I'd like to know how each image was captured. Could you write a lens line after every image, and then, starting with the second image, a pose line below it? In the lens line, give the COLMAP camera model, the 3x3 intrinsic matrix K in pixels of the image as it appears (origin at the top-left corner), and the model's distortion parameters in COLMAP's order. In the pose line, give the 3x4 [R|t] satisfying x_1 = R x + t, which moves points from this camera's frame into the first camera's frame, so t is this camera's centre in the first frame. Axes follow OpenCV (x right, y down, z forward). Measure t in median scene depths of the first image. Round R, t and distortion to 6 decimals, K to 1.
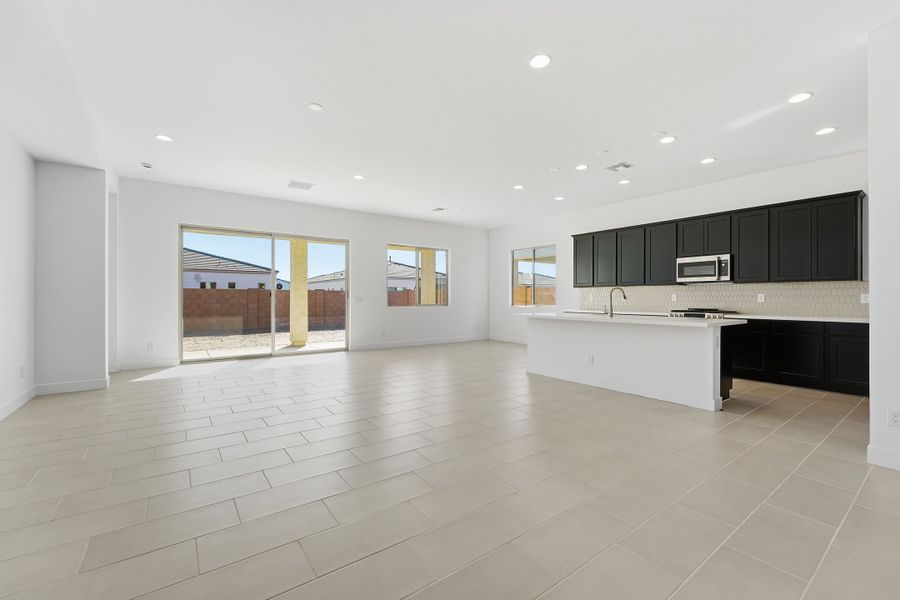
lens RADIAL K [[371.9, 0, 451.8], [0, 371.9, 295.5], [0, 0, 1]] dist [-0.001242, 0.000079]
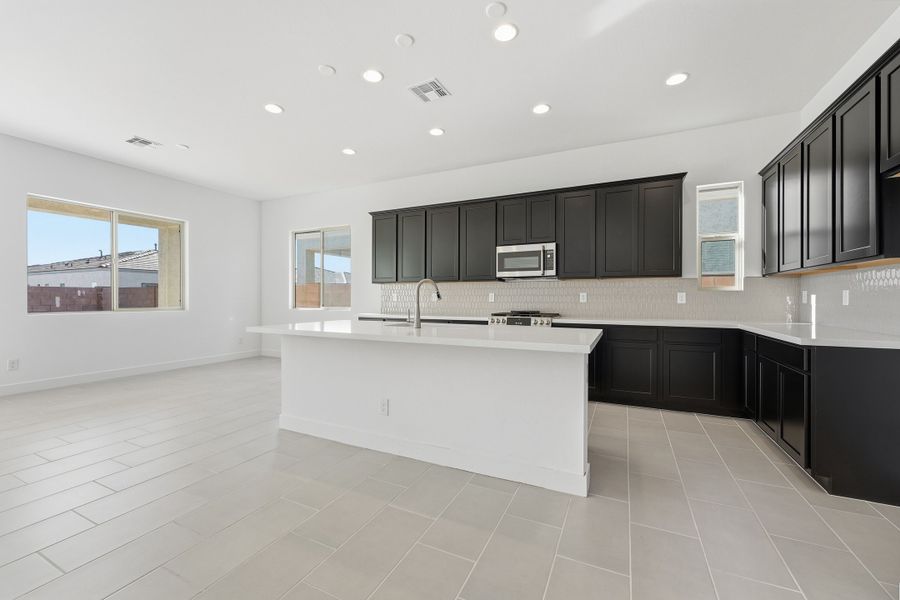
lens RADIAL K [[371.9, 0, 446.6], [0, 371.9, 298.2], [0, 0, 1]] dist [-0.001242, 0.000079]
pose [[0.888233, -0.002457, 0.459386, 0.152397], [-0.001939, 0.999957, 0.009097, 0.000990], [-0.459388, -0.008971, 0.888190, 0.350516]]
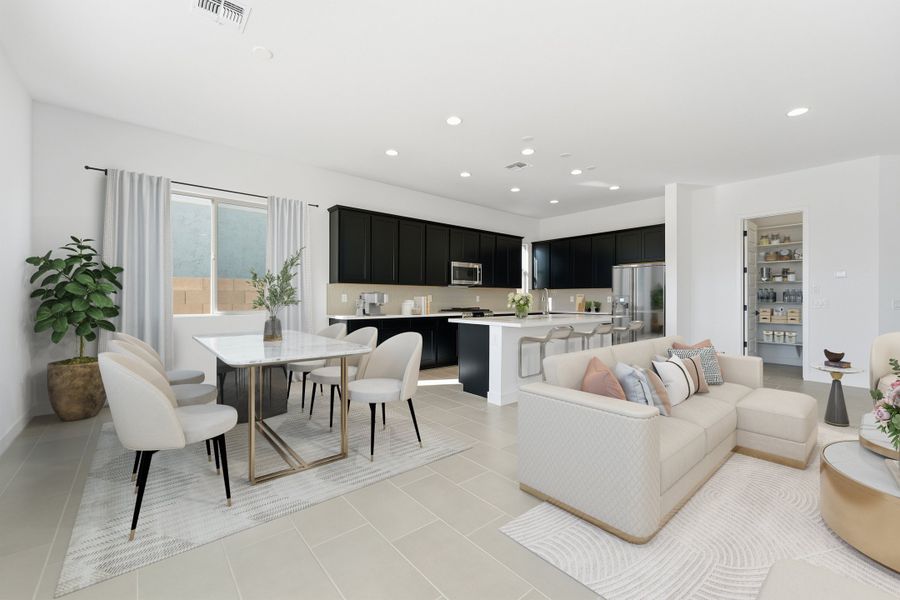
lens RADIAL K [[371.9, 0, 448.9], [0, 371.9, 299.1], [0, 0, 1]] dist [-0.001242, 0.000079]
pose [[-0.059202, -0.001492, 0.998245, -0.430331], [-0.010160, 0.999948, 0.000892, 0.005694], [-0.998194, -0.010090, -0.059214, 1.047379]]
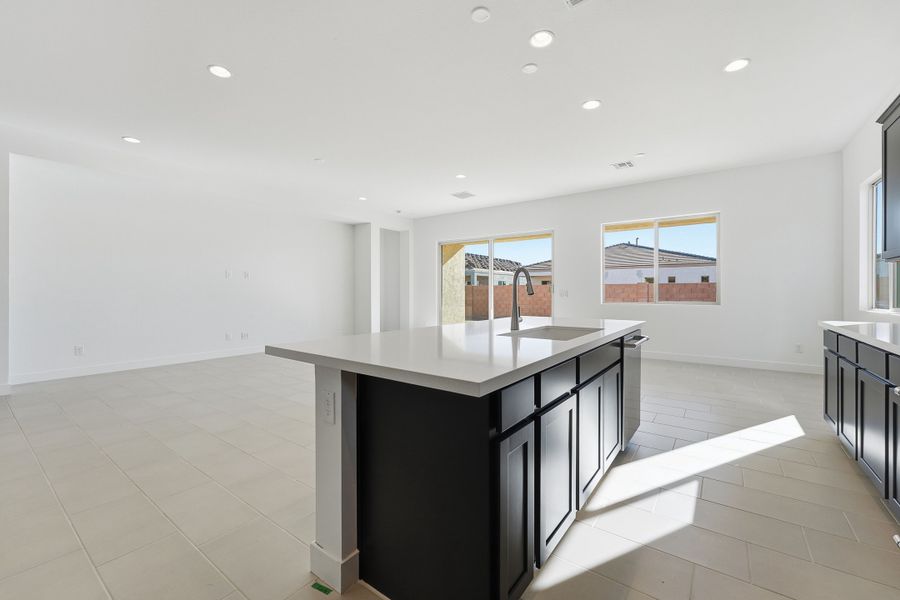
lens RADIAL K [[370.6, 0, 452.4], [0, 370.6, 295.8], [0, 0, 1]] dist [-0.001262, -0.000069]
pose [[0.303413, 0.007785, -0.952827, 0.673171], [0.007298, 0.999918, 0.010493, 0.004989], [0.952831, -0.010138, 0.303332, 0.602500]]
